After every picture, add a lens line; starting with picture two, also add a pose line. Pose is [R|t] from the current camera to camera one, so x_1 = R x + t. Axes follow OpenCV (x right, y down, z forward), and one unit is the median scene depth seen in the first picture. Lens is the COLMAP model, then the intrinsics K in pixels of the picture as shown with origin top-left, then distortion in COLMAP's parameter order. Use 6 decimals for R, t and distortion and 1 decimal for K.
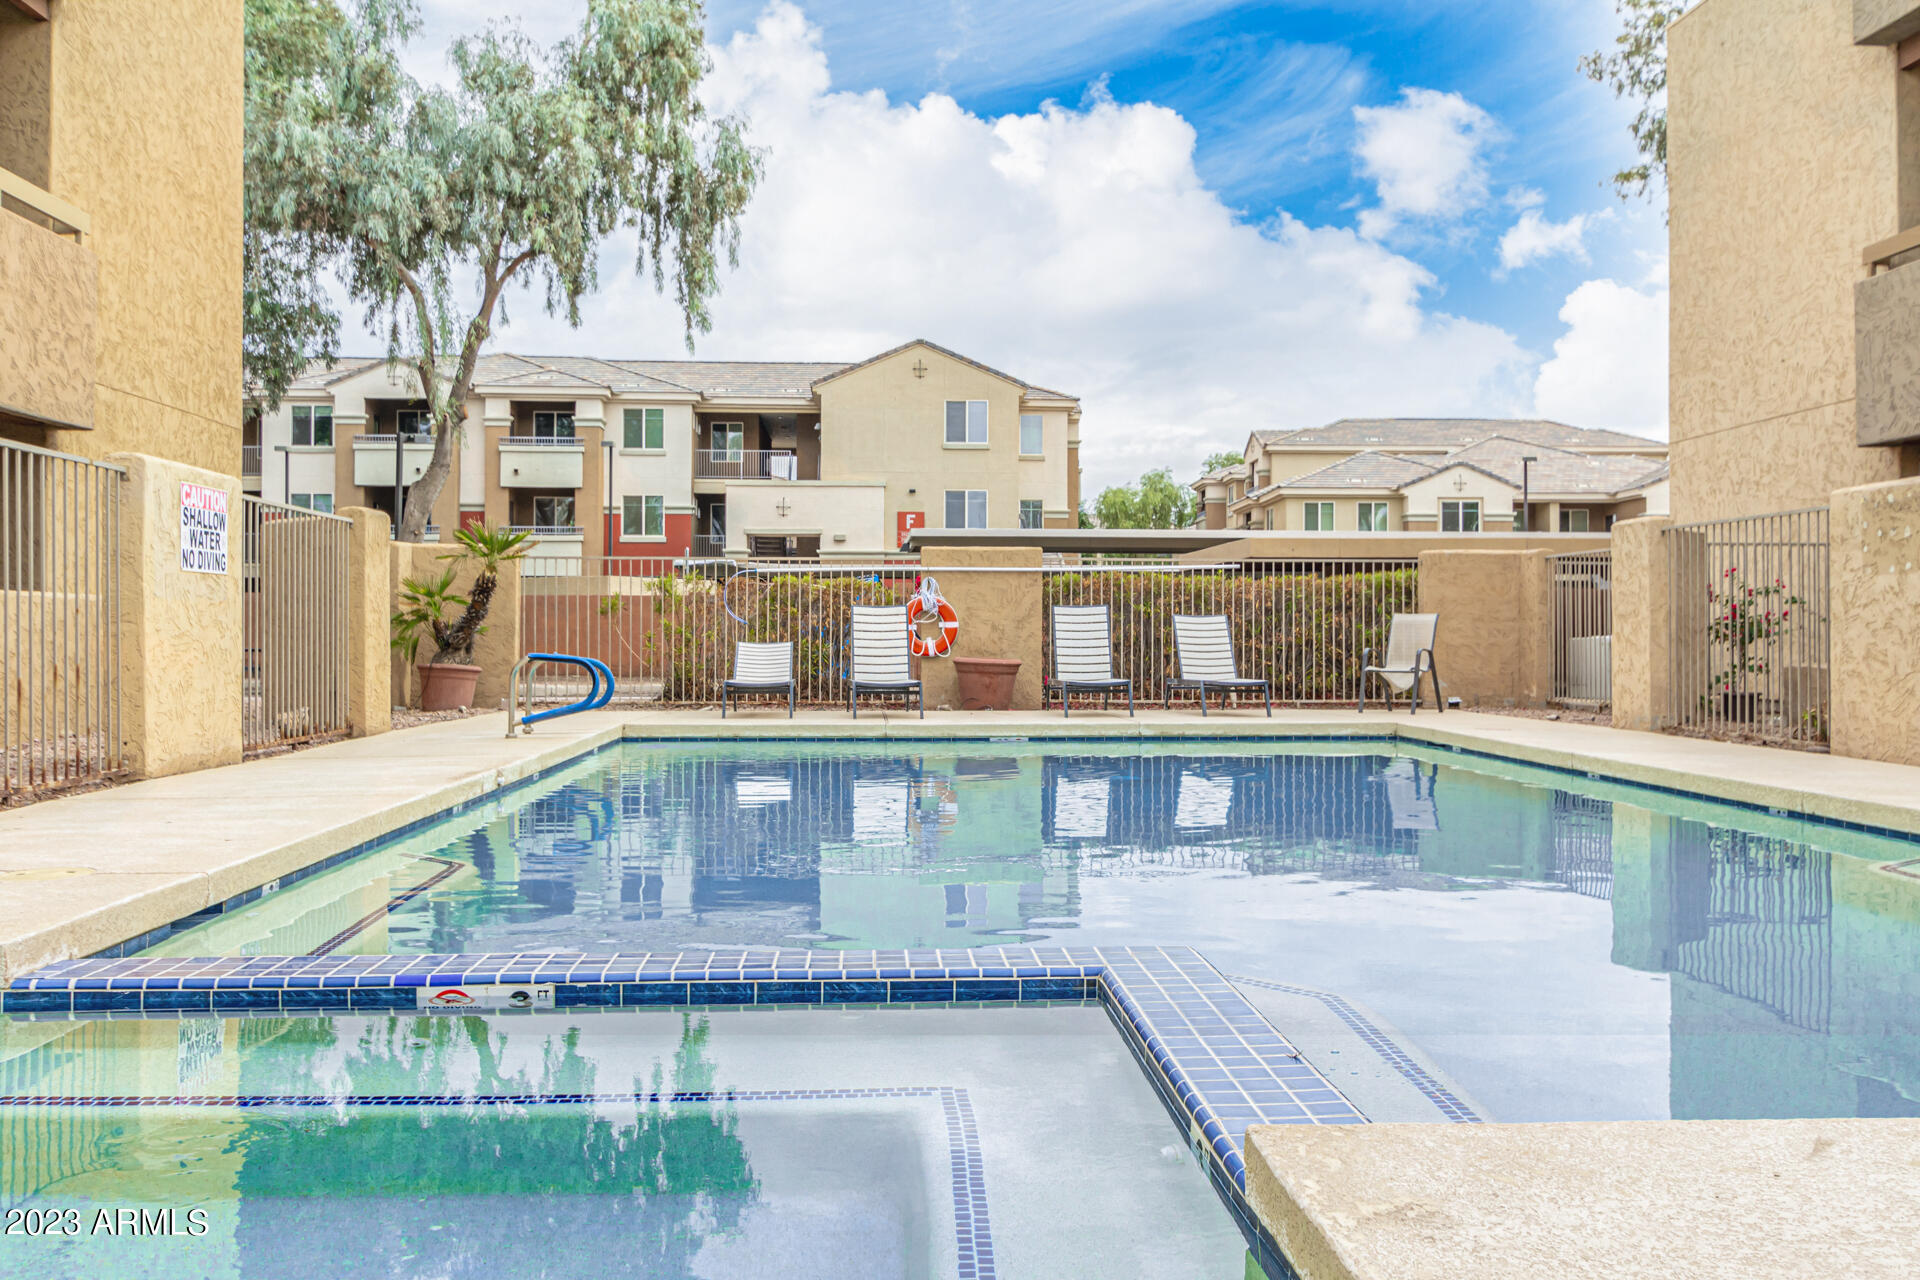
lens RADIAL K [[1648.7, 0, 959.1], [0, 1648.7, 622.9], [0, 0, 1]] dist [0.001459, -0.007175]
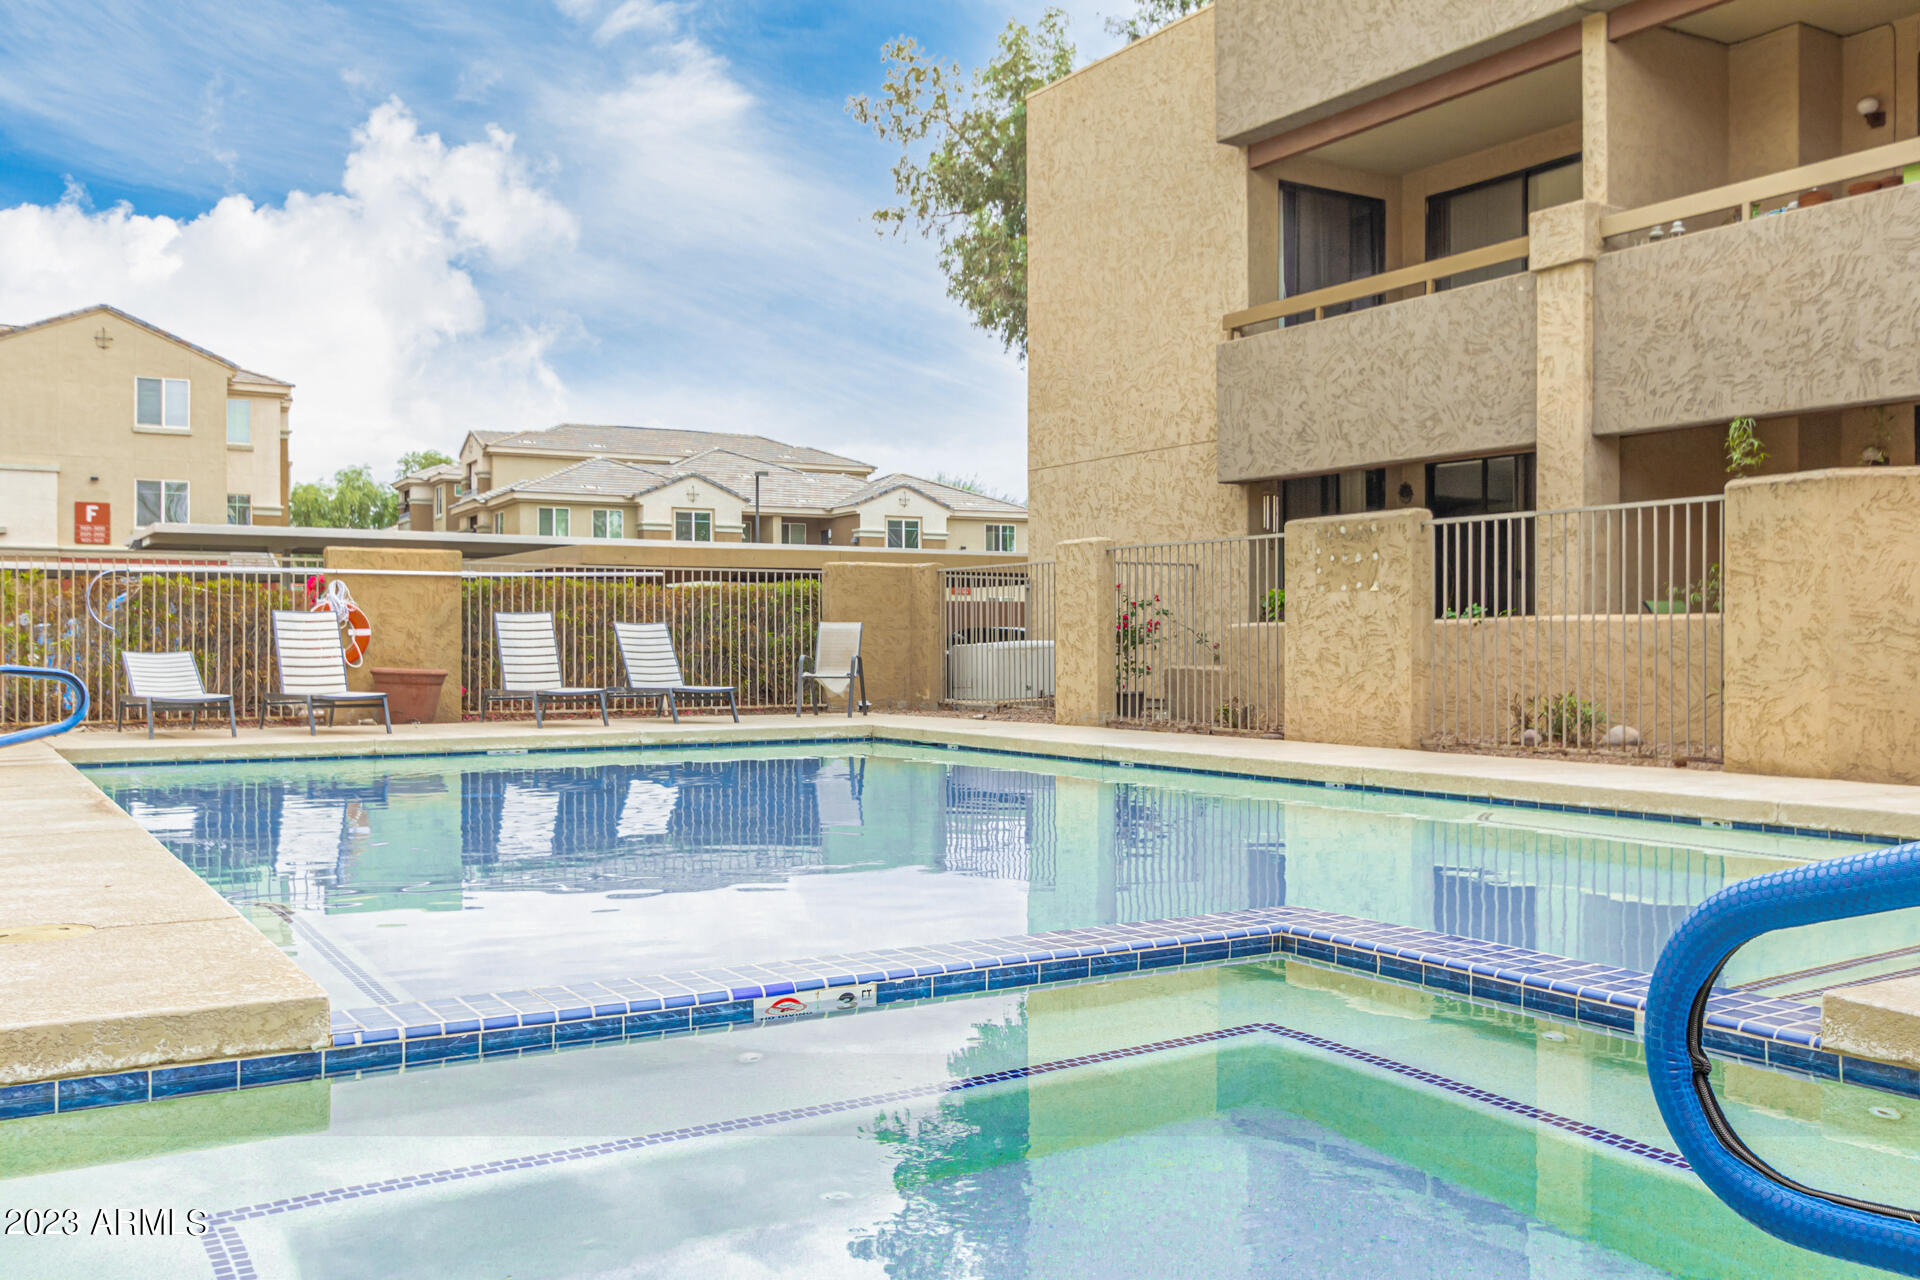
lens RADIAL K [[1681.5, 0, 953.5], [0, 1681.5, 652.8], [0, 0, 1]] dist [0.006537, -0.037619]
pose [[0.885450, -0.004965, 0.464708, -0.164025], [-0.001071, 0.999918, 0.012723, 0.000194], [-0.464733, -0.011763, 0.885373, 0.013239]]
